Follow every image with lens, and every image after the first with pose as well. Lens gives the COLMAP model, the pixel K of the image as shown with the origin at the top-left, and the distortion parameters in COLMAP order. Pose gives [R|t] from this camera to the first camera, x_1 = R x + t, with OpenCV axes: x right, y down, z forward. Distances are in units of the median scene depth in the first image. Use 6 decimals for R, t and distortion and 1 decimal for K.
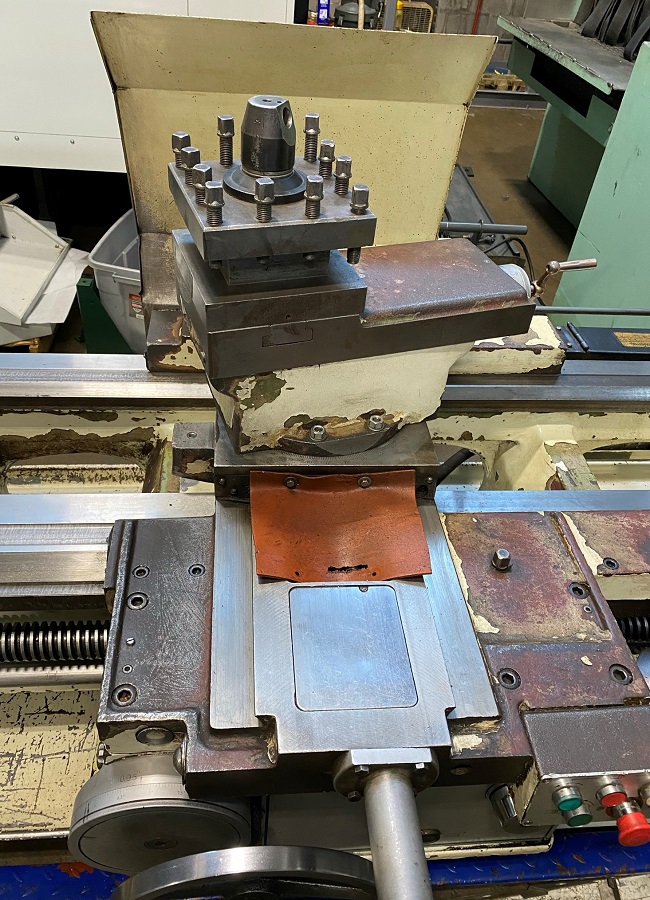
lens RADIAL K [[677.2, 0, 325.0], [0, 677.2, 450.0], [0, 0, 1]] dist [0.000243, -0.002063]
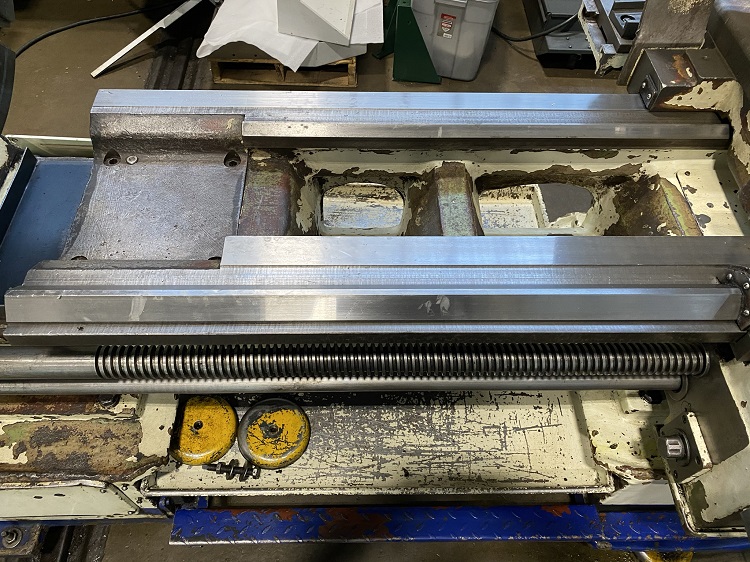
lens RADIAL K [[560.0, 0, 375.0], [0, 560.0, 281.0], [0, 0, 1]] dist [0.008447, 0.008447]
pose [[0.996937, 0.028153, -0.072972, -0.619048], [-0.009293, 0.969001, 0.246884, -0.070800], [0.077660, -0.245449, 0.966294, 0.034601]]
